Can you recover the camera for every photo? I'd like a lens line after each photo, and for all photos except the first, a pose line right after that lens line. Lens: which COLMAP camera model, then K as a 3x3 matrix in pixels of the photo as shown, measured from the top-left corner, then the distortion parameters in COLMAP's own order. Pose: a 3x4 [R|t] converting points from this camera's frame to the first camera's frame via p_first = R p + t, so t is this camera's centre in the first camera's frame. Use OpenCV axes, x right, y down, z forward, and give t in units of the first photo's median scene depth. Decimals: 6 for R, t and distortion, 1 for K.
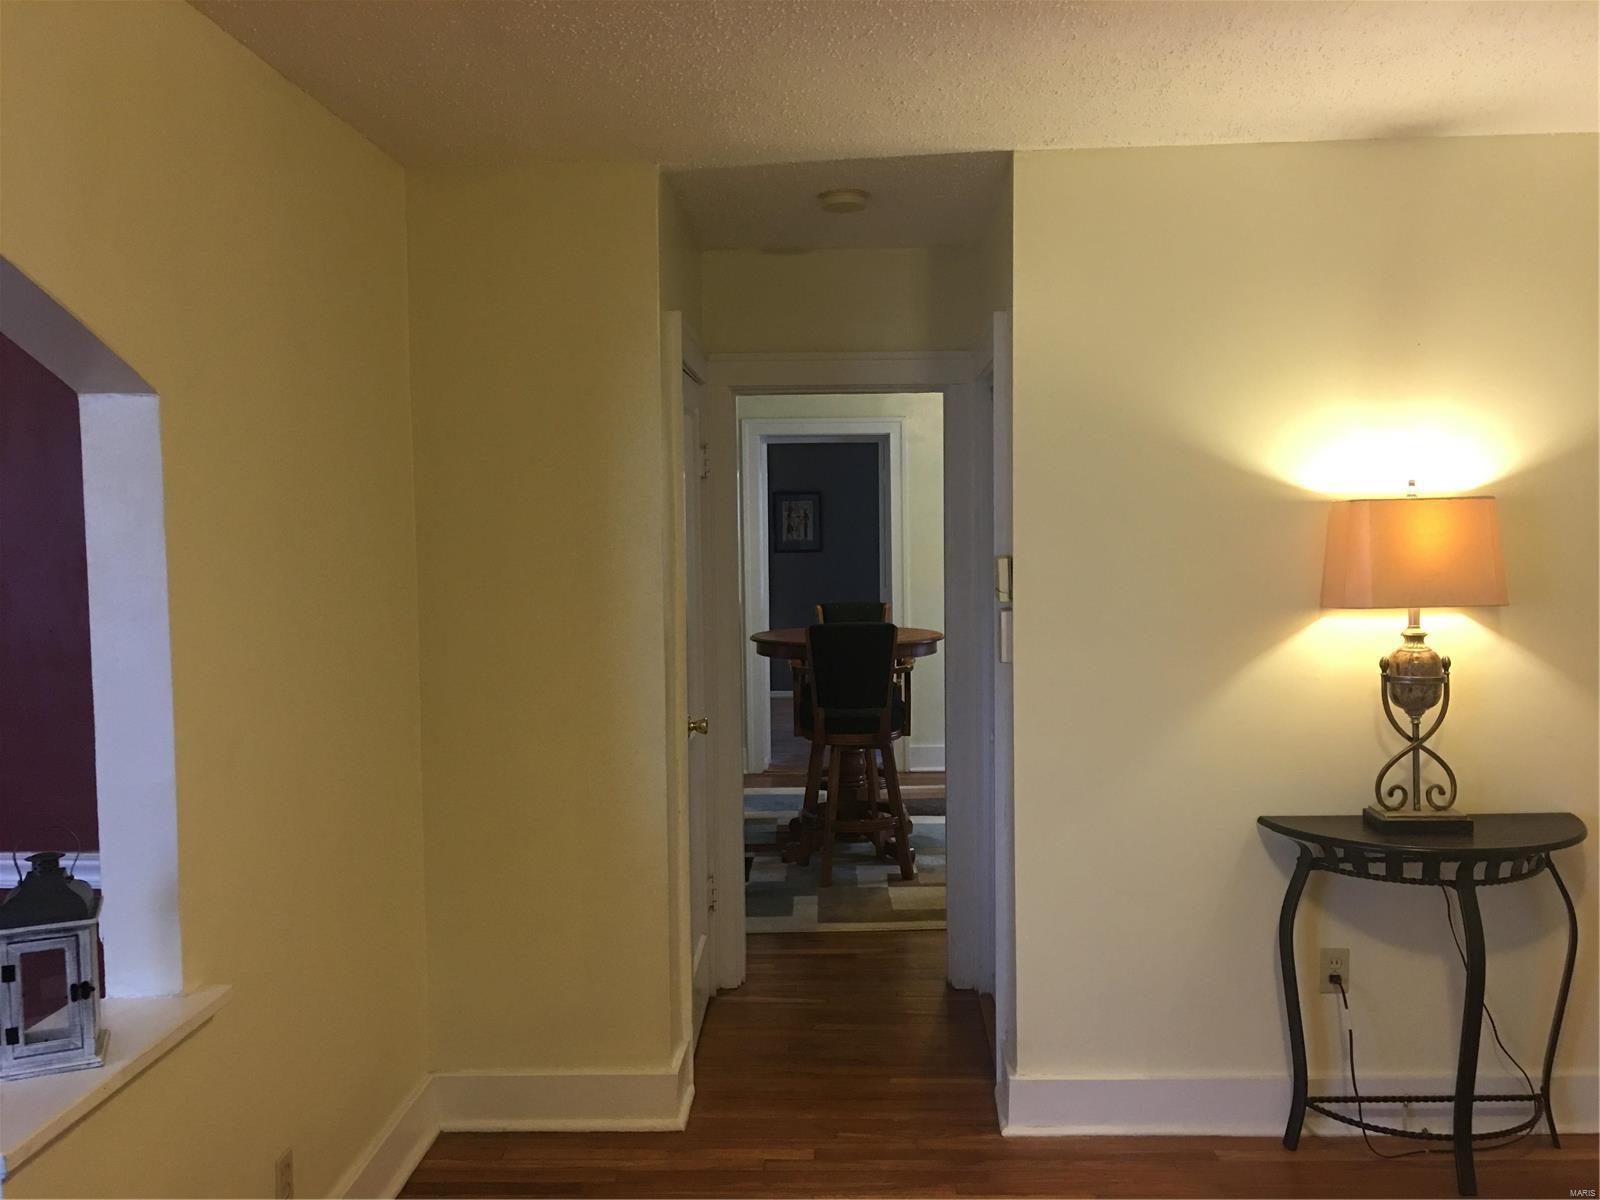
lens RADIAL K [[1332.3, 0, 800.0], [0, 1332.3, 600.0], [0, 0, 1]] dist [0.005305, 0.001811]
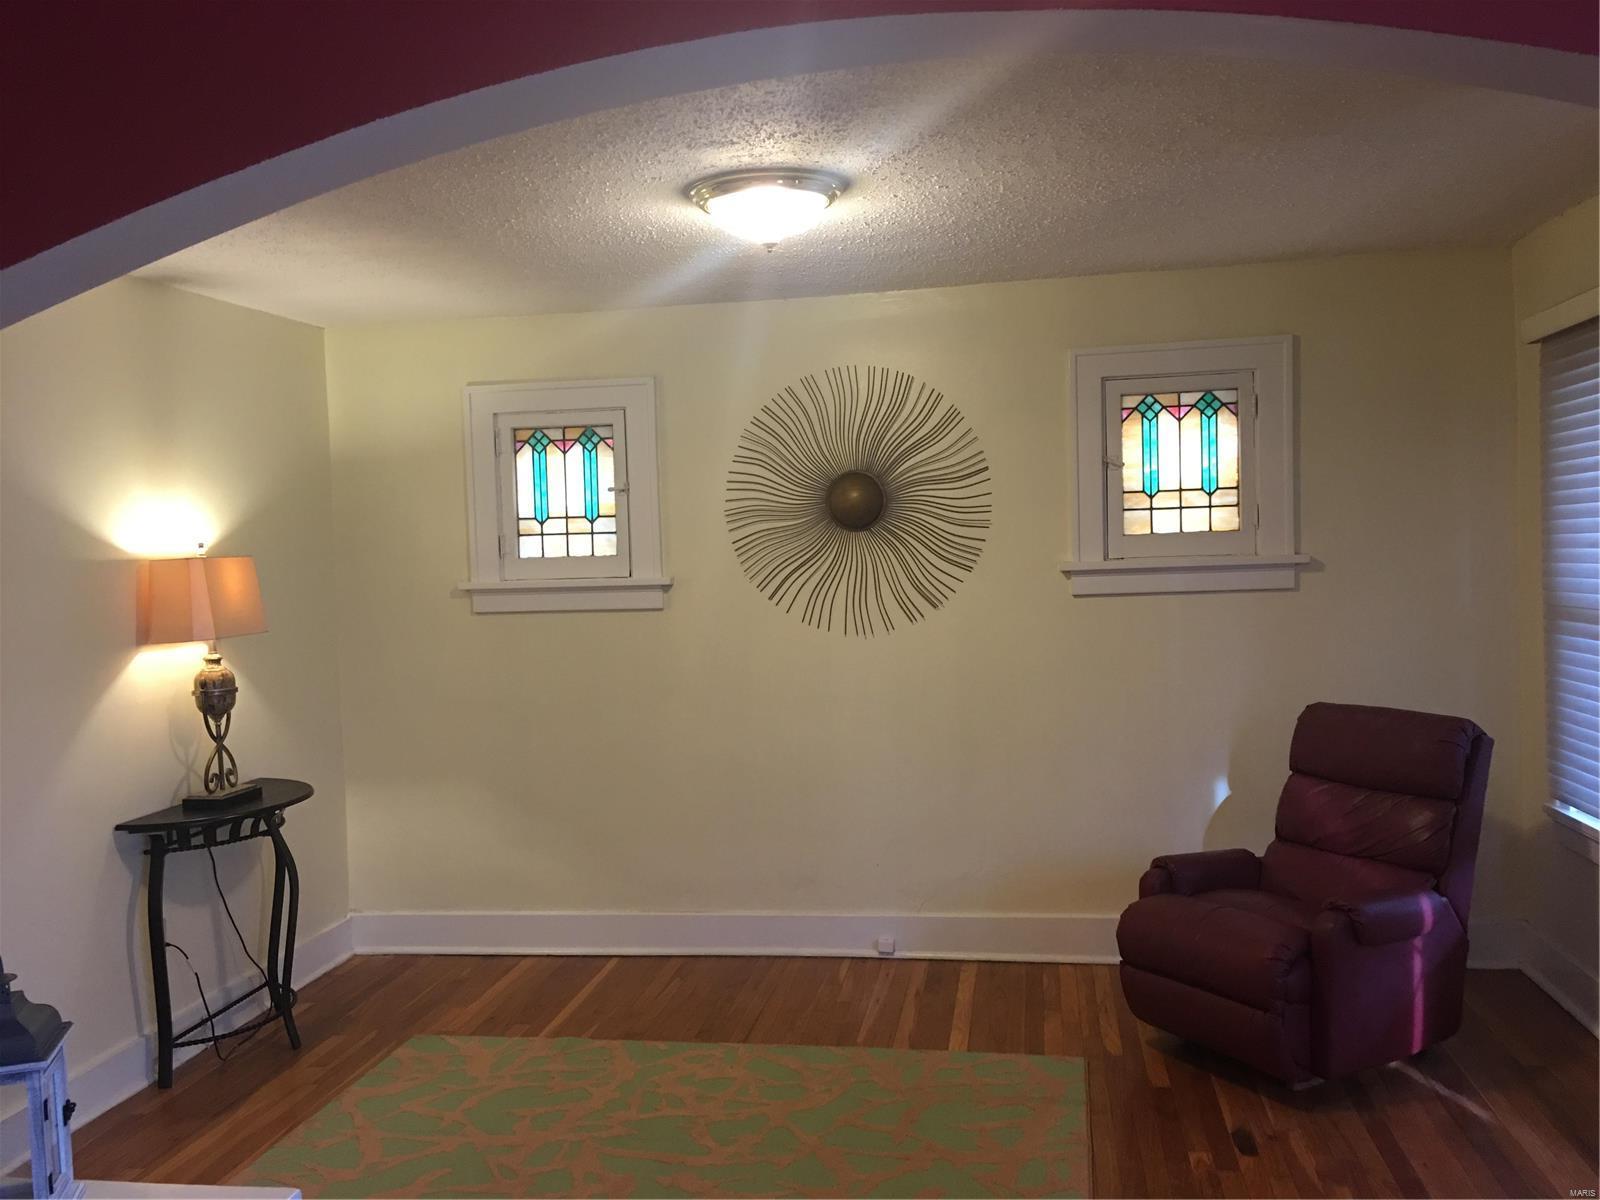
lens RADIAL K [[1332.3, 0, 800.0], [0, 1332.3, 600.0], [0, 0, 1]] dist [0.005305, 0.001811]
pose [[0.135253, -0.019883, 0.990612, -0.770397], [0.074246, 0.997191, 0.009878, -0.002611], [-0.988025, 0.072213, 0.136349, 0.225382]]
